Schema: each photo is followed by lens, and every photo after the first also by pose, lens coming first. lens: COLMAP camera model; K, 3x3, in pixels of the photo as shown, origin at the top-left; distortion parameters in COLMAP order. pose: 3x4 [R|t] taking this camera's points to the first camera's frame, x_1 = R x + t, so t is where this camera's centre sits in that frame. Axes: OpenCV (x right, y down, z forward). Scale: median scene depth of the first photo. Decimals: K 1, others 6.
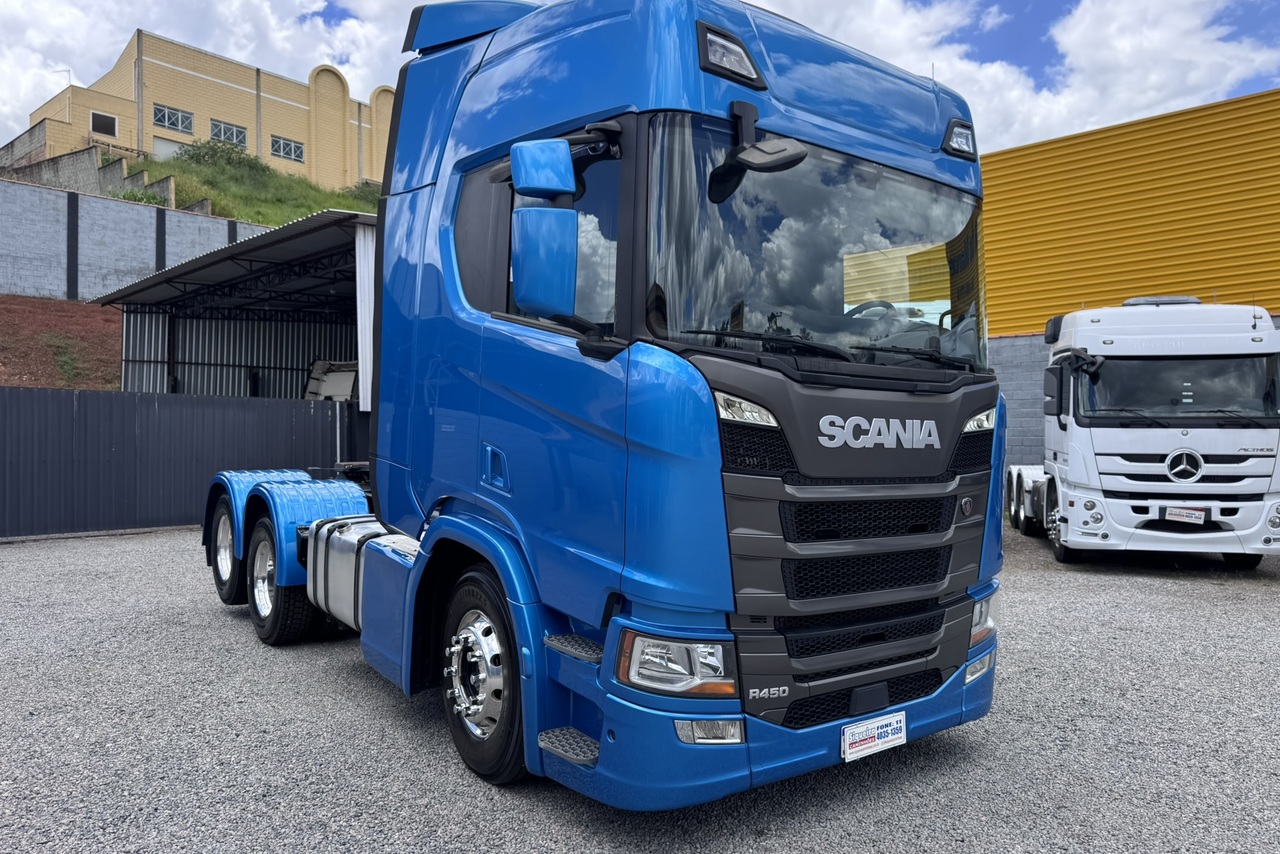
lens RADIAL K [[885.8, 0, 647.7], [0, 885.8, 431.5], [0, 0, 1]] dist [0.067548, -0.097972]
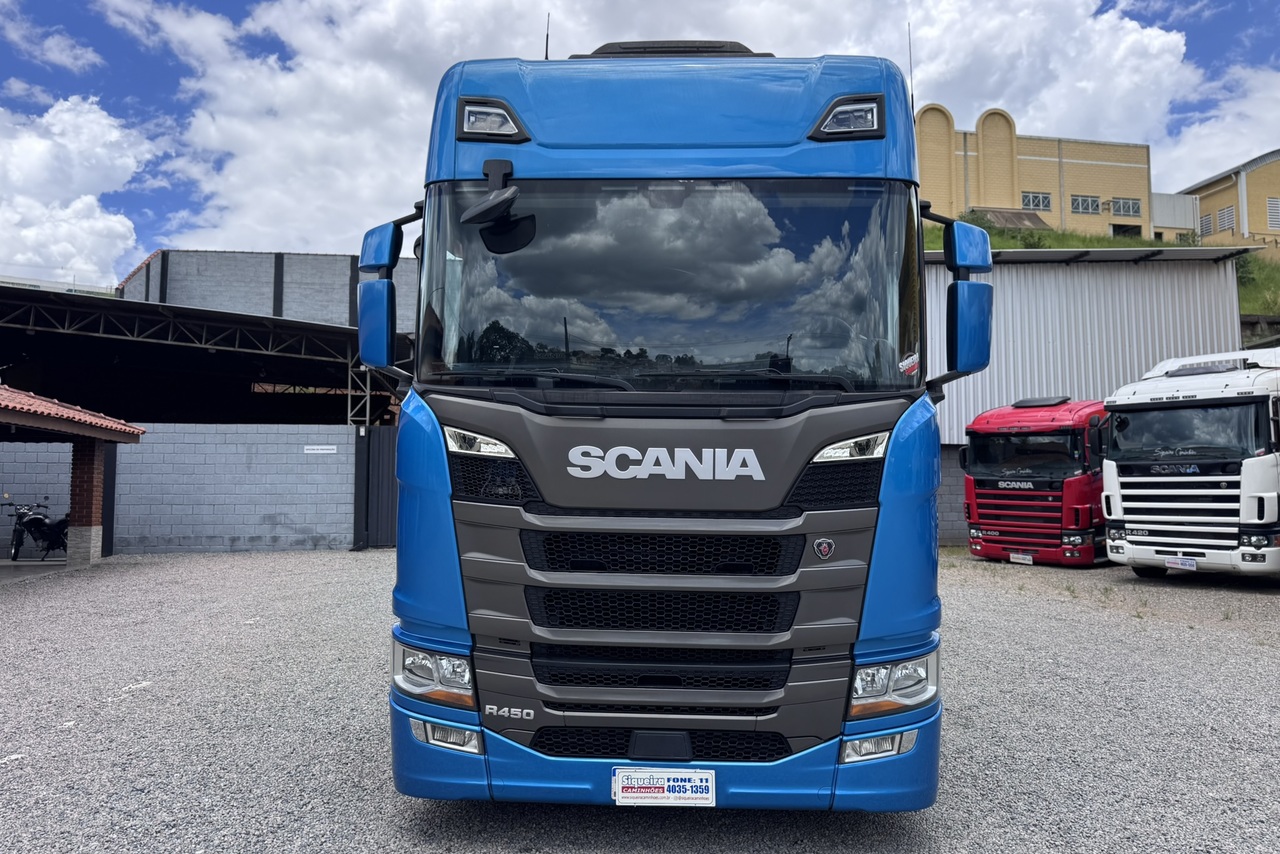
lens RADIAL K [[885.8, 0, 647.7], [0, 885.8, 431.5], [0, 0, 1]] dist [0.067548, -0.097972]
pose [[0.776966, -0.025304, -0.629034, 0.852125], [0.004526, 0.999391, -0.034612, 0.000516], [0.629526, 0.024046, 0.776607, 0.257603]]
